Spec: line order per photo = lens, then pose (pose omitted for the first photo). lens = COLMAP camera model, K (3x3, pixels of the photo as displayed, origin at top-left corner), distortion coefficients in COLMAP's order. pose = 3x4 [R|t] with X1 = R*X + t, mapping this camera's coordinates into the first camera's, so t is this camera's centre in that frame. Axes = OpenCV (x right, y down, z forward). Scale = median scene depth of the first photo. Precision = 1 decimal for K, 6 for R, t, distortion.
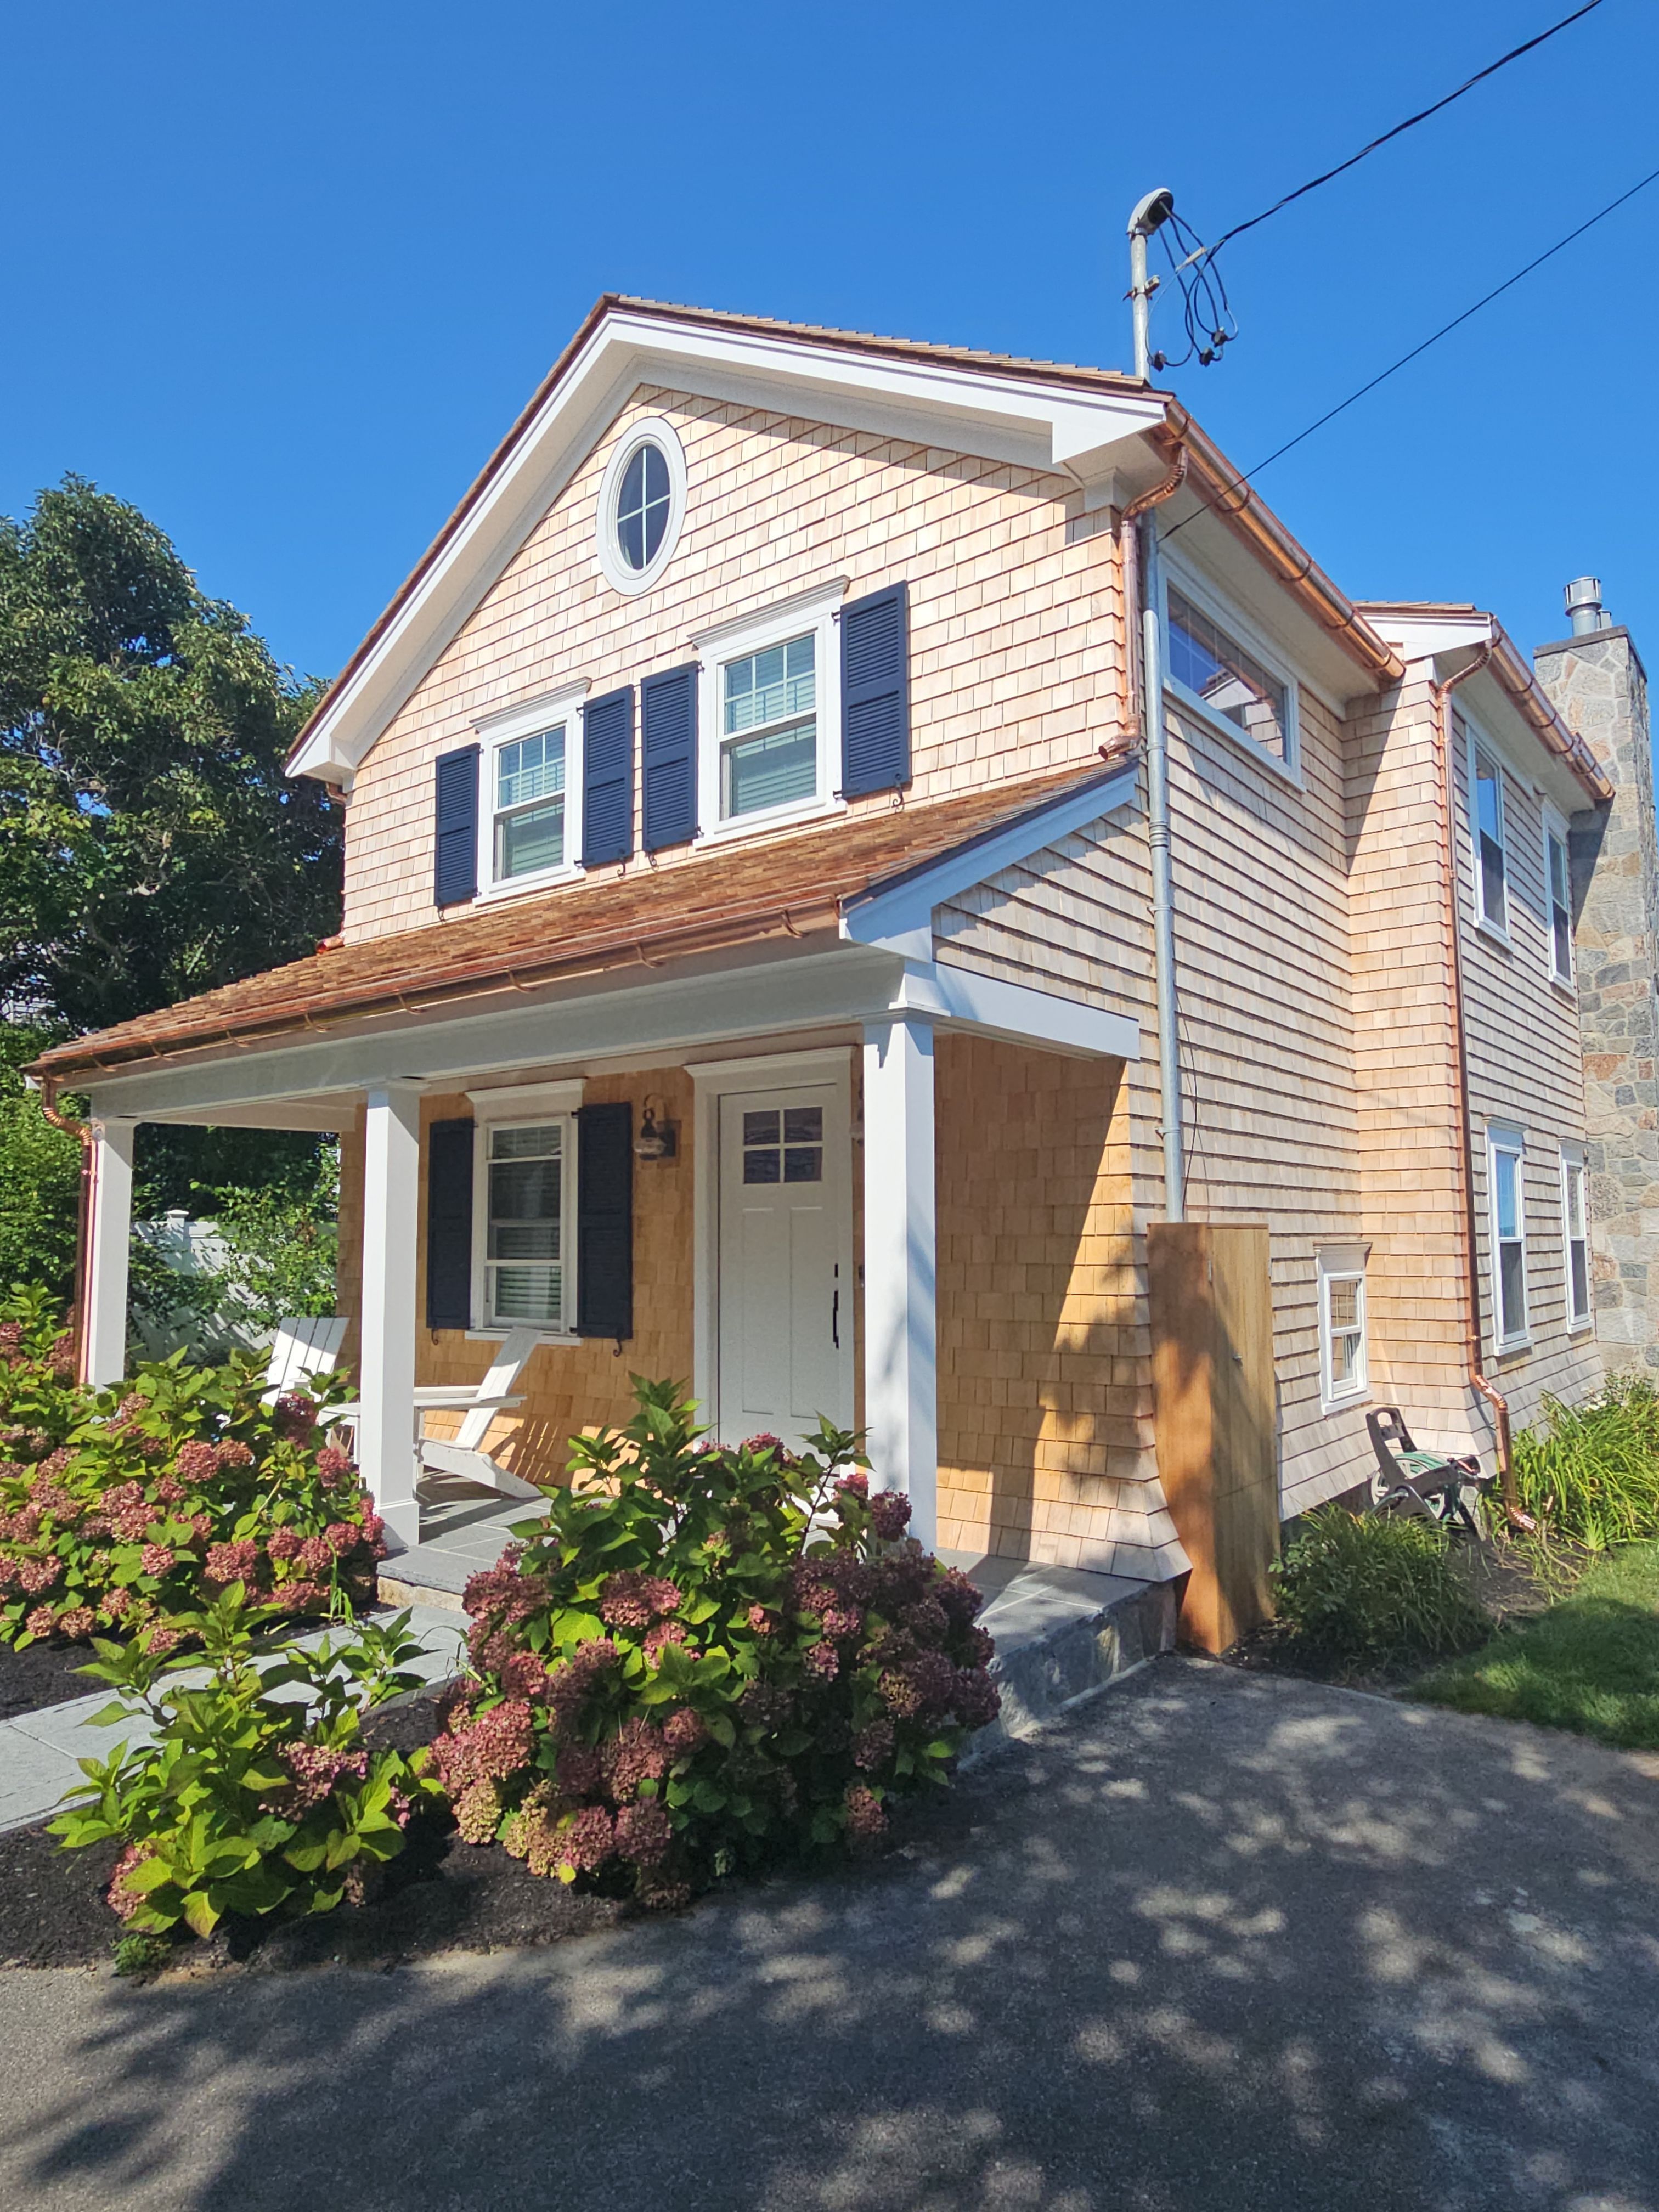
lens RADIAL K [[1322.3, 0, 764.2], [0, 1322.3, 1119.4], [0, 0, 1]] dist [0.046098, -0.035688]
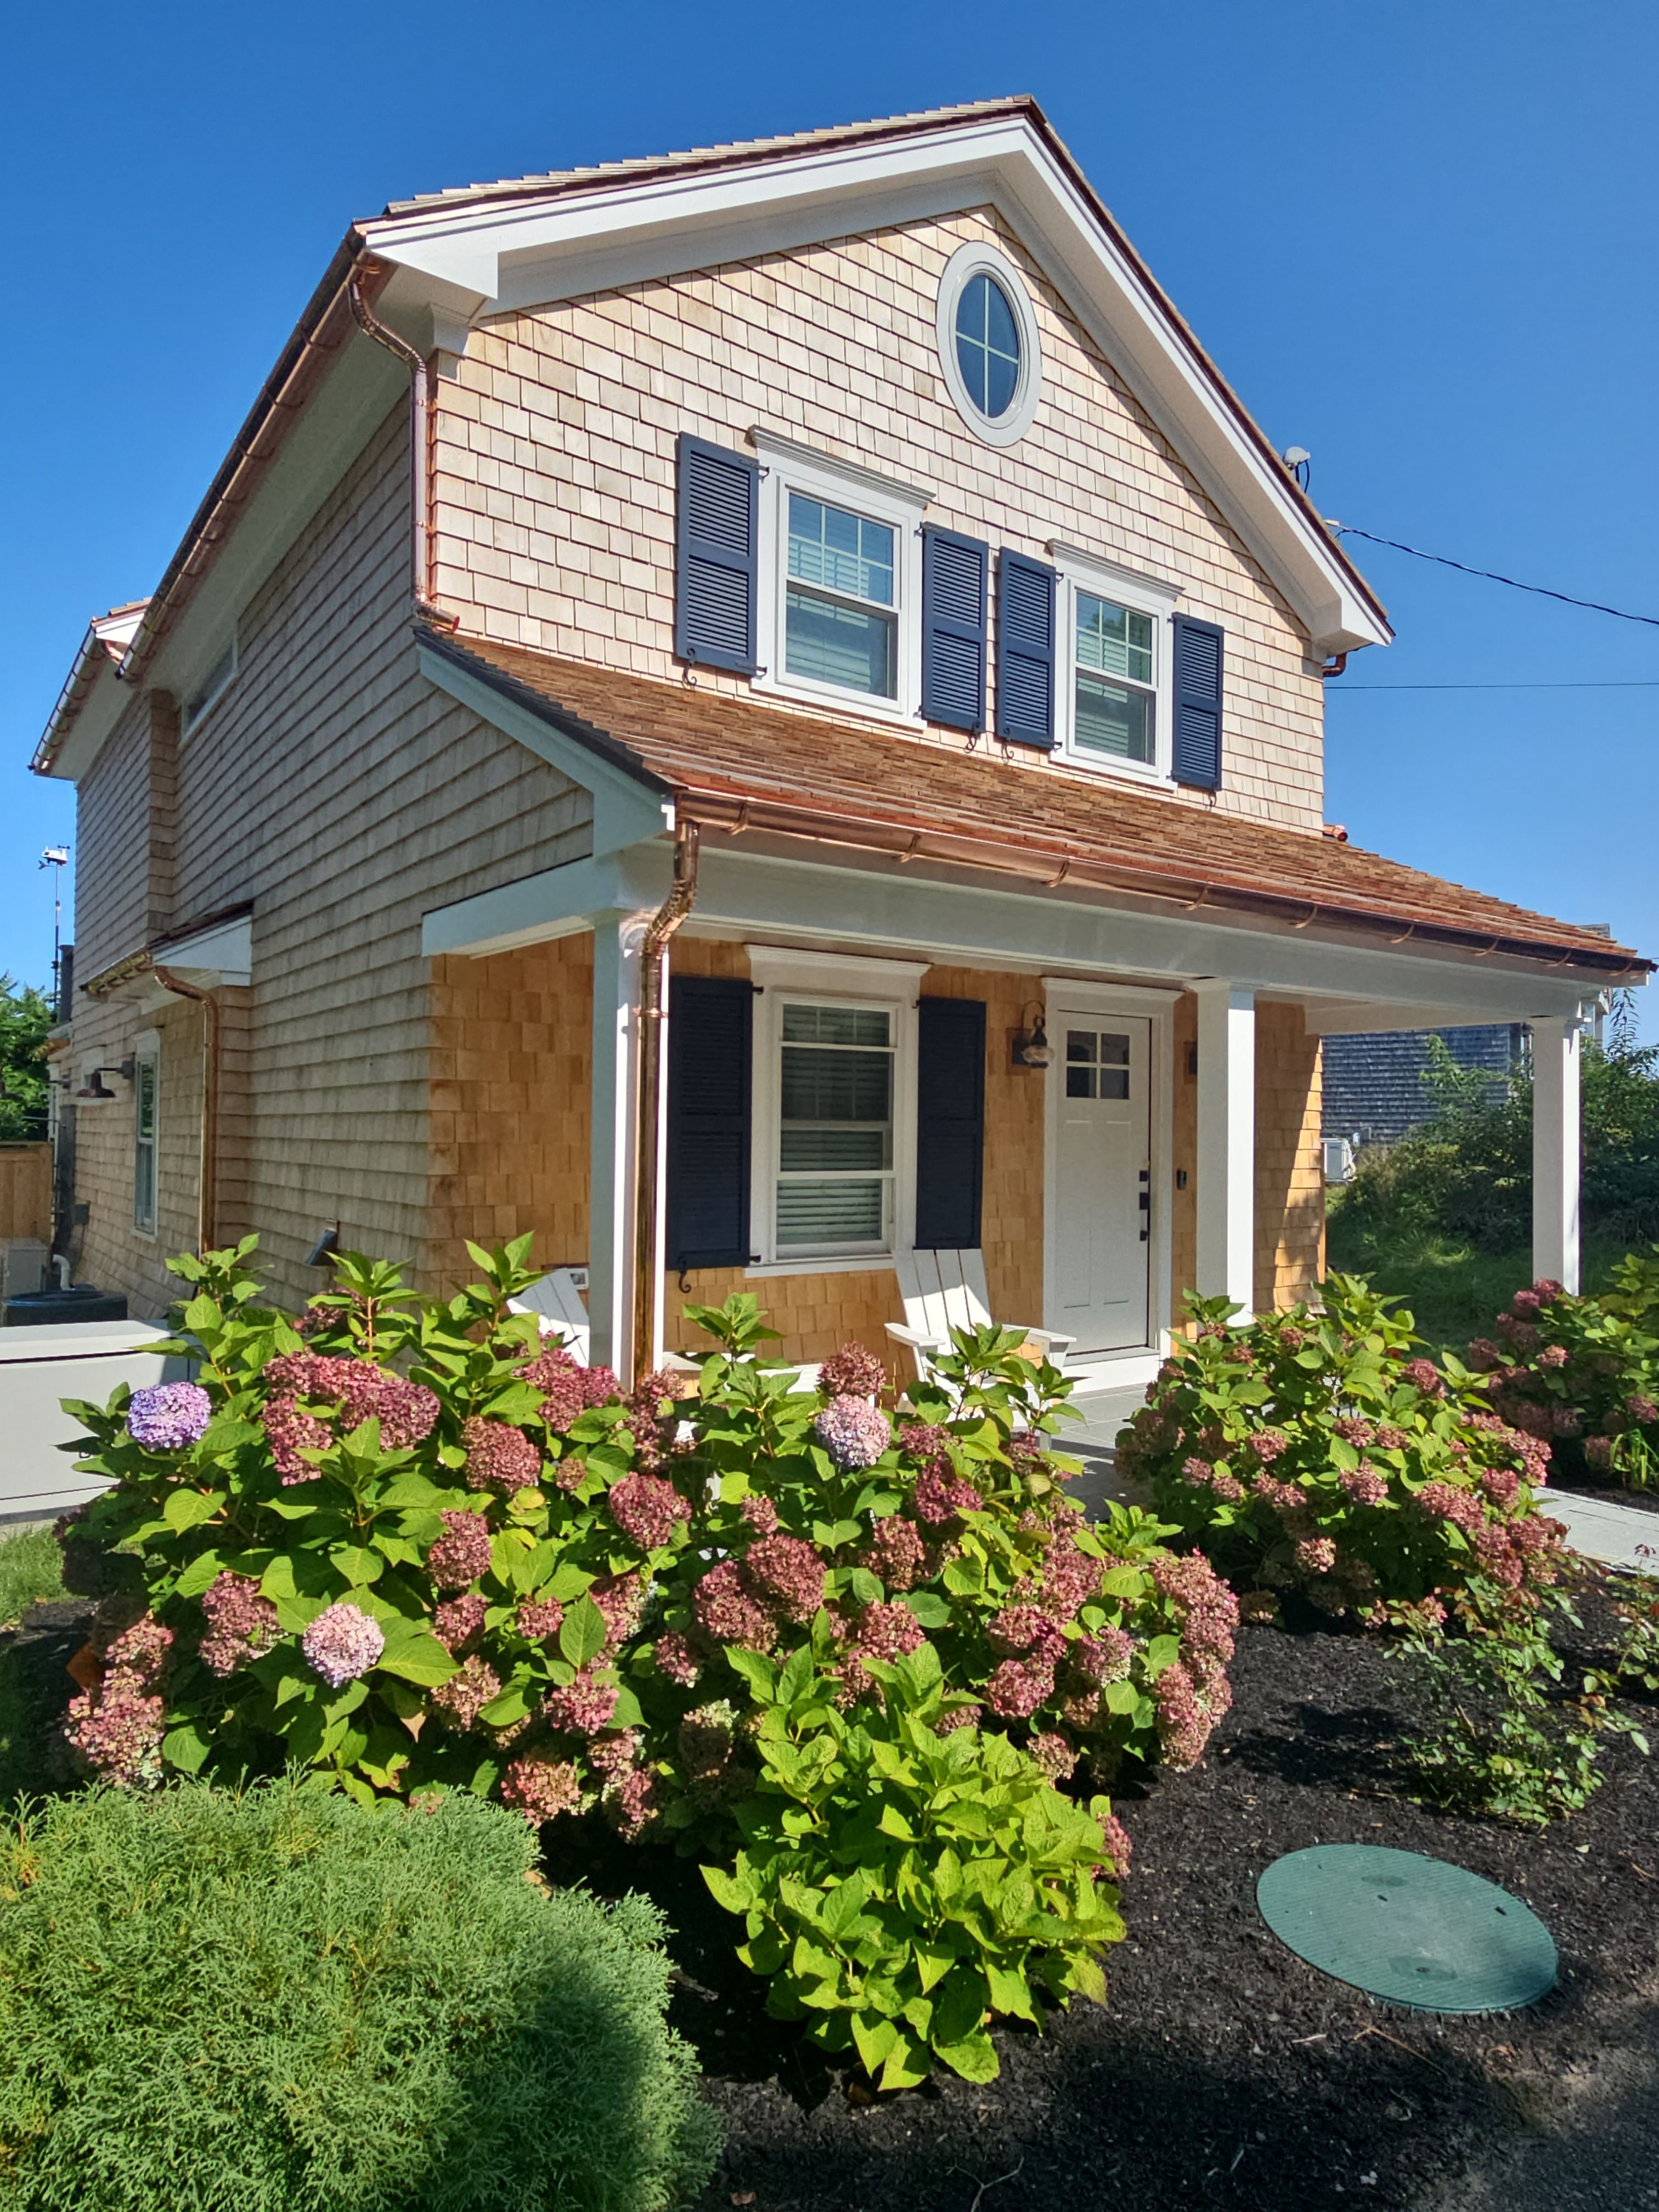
lens RADIAL K [[1322.3, 0, 764.2], [0, 1322.3, 1119.4], [0, 0, 1]] dist [0.046098, -0.035688]
pose [[0.276700, 0.020079, 0.960747, -1.007878], [-0.100472, 0.994907, 0.008144, 0.075086], [-0.955690, -0.098782, 0.277308, 0.845156]]
